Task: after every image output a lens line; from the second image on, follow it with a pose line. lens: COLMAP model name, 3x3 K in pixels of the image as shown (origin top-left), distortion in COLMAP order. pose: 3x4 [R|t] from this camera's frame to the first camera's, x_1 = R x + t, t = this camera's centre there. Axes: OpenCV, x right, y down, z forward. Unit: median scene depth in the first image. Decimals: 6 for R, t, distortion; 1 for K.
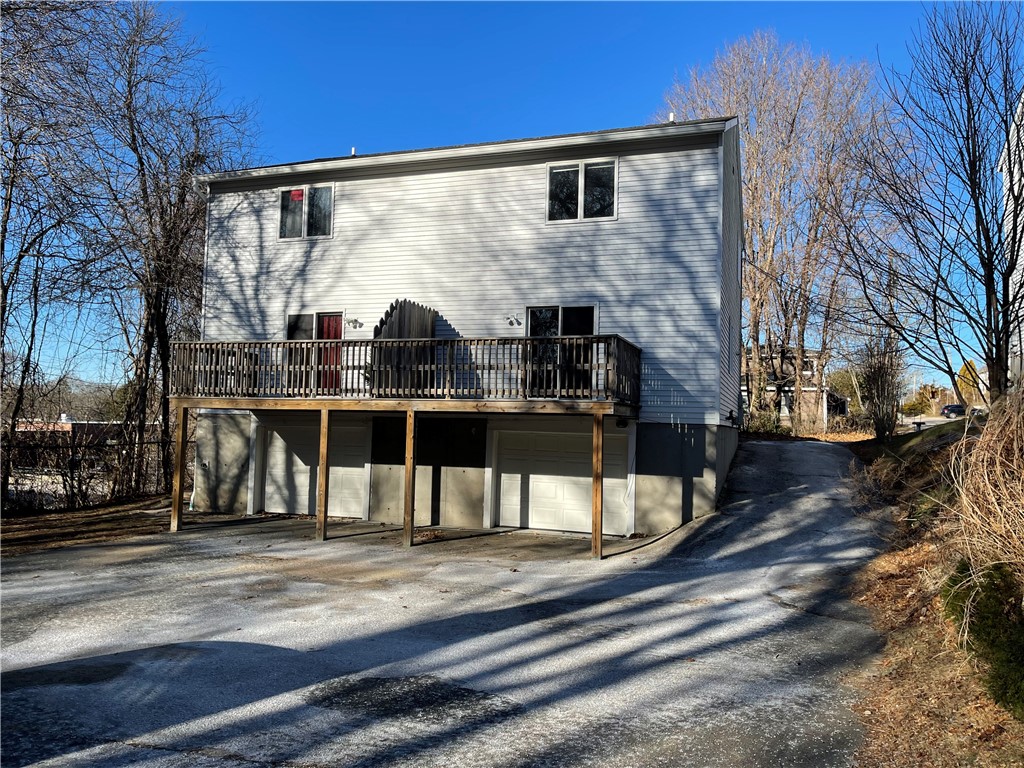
lens RADIAL K [[763.3, 0, 506.9], [0, 763.3, 387.4], [0, 0, 1]] dist [0.076037, -0.111359]
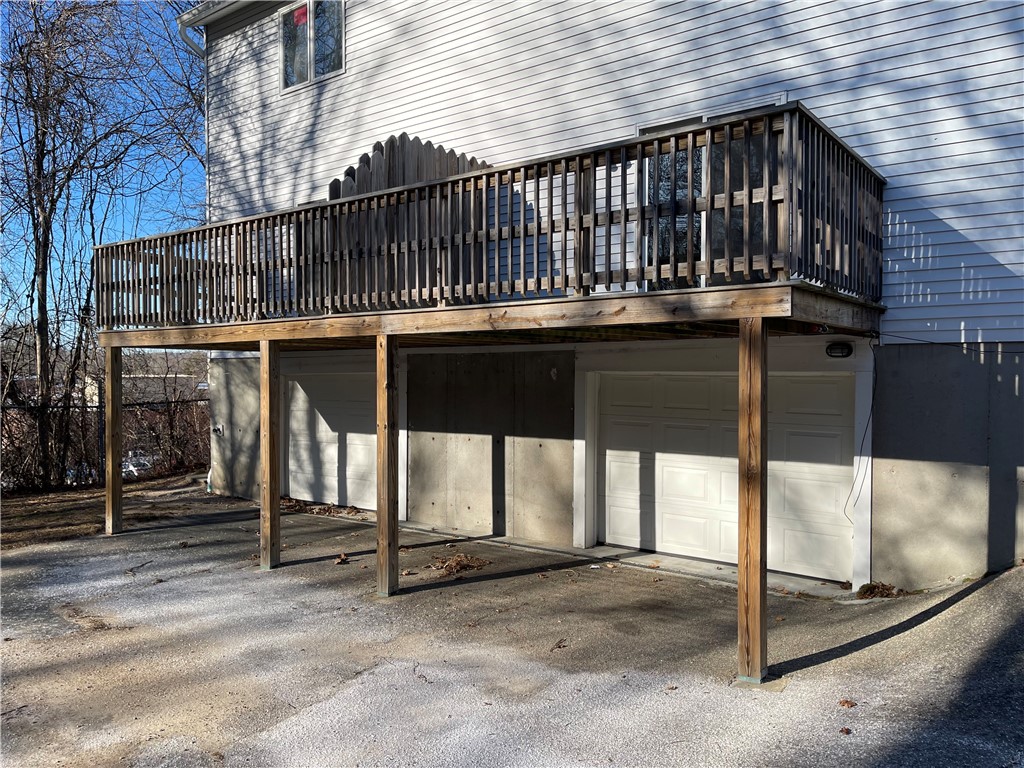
lens RADIAL K [[763.3, 0, 506.9], [0, 763.3, 387.4], [0, 0, 1]] dist [0.076037, -0.111359]
pose [[0.950139, -0.017973, -0.311308, 0.098421], [0.038003, 0.997570, 0.058393, 0.033739], [0.309502, -0.067312, 0.948513, 0.465443]]
